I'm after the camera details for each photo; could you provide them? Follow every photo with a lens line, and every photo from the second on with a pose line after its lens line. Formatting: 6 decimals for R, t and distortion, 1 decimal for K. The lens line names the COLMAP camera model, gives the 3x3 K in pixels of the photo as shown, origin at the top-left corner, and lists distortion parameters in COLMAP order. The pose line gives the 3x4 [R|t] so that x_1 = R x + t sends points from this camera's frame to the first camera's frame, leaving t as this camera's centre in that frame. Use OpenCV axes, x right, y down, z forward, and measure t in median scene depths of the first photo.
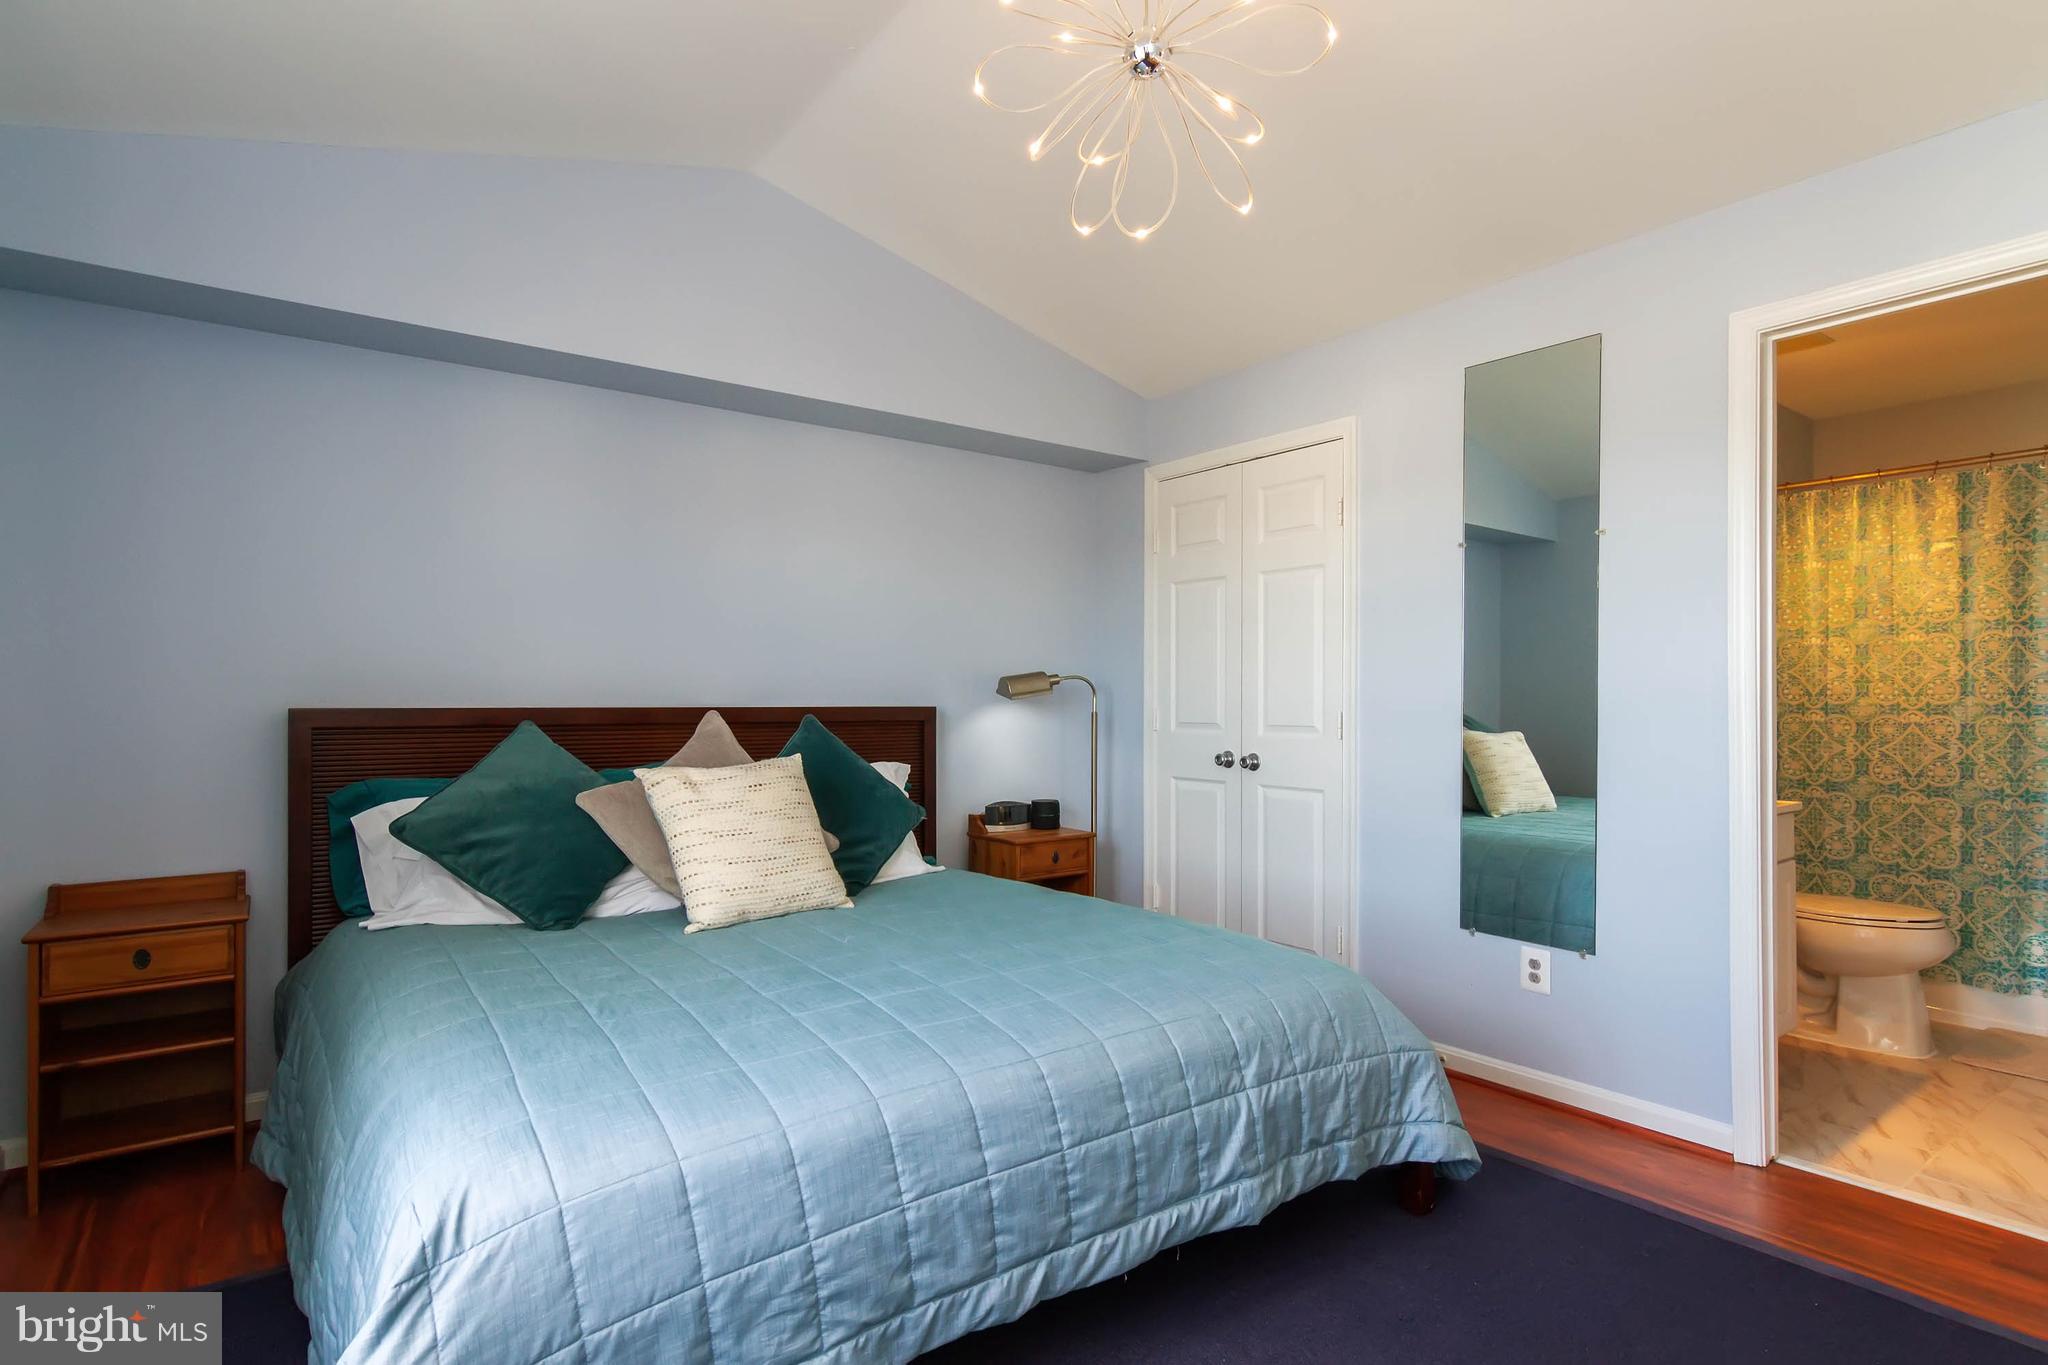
lens RADIAL K [[1091.7, 0, 986.2], [0, 1091.7, 689.7], [0, 0, 1]] dist [0.001805, 0.000994]
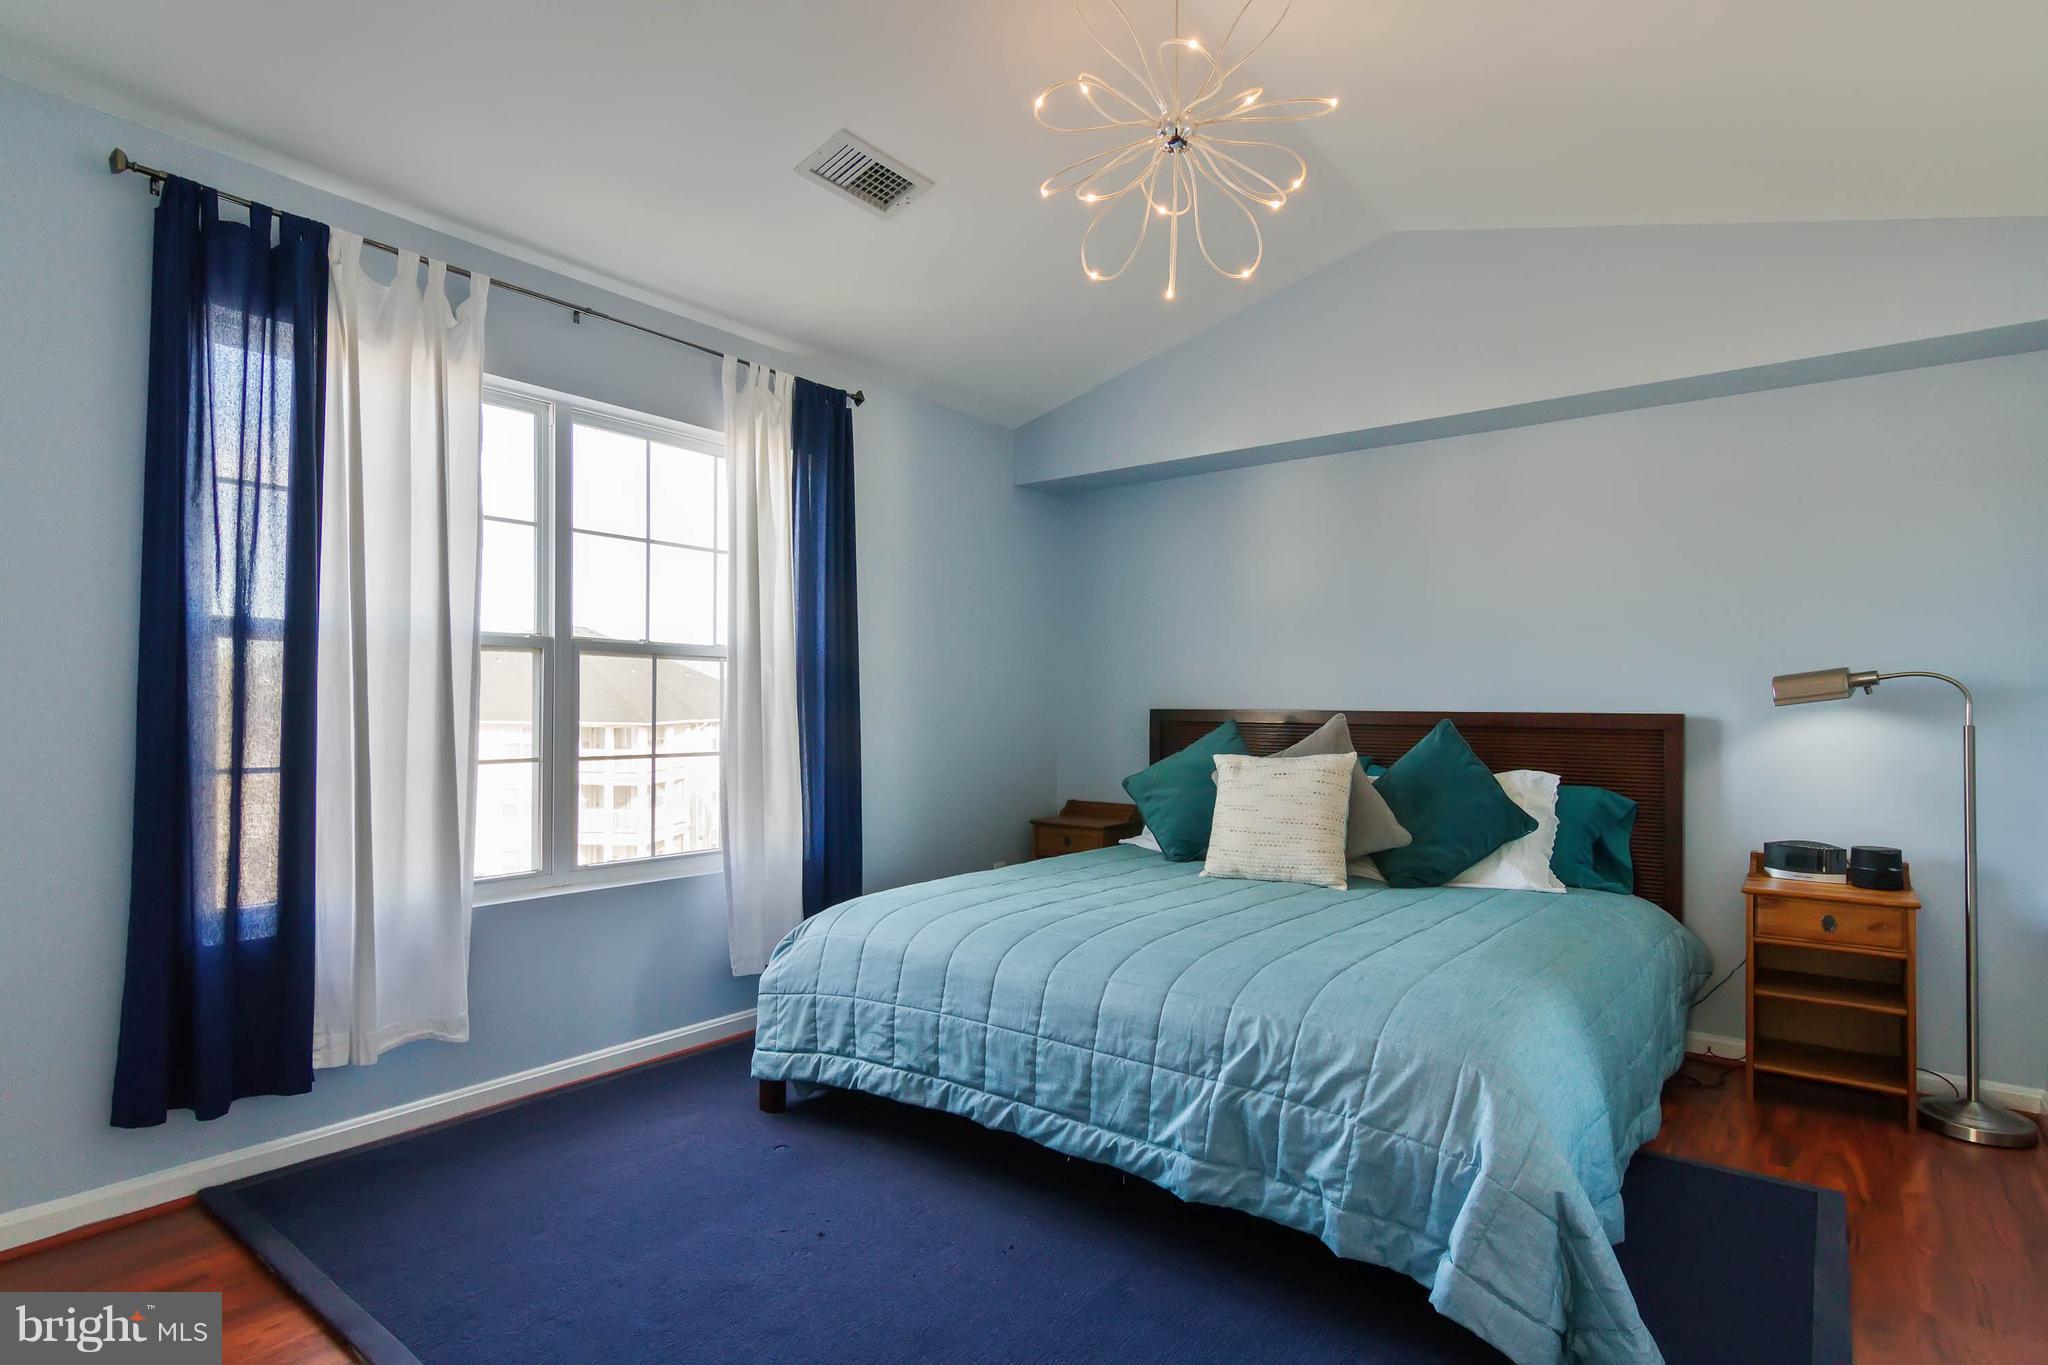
lens RADIAL K [[1039.6, 0, 1042.1], [0, 1039.6, 700.9], [0, 0, 1]] dist [0.000653, 0.001180]
pose [[0.257058, -0.002517, -0.966393, 1.266604], [0.001624, 0.999996, -0.002172, 0.011637], [0.966395, -0.001011, 0.257061, 0.655041]]
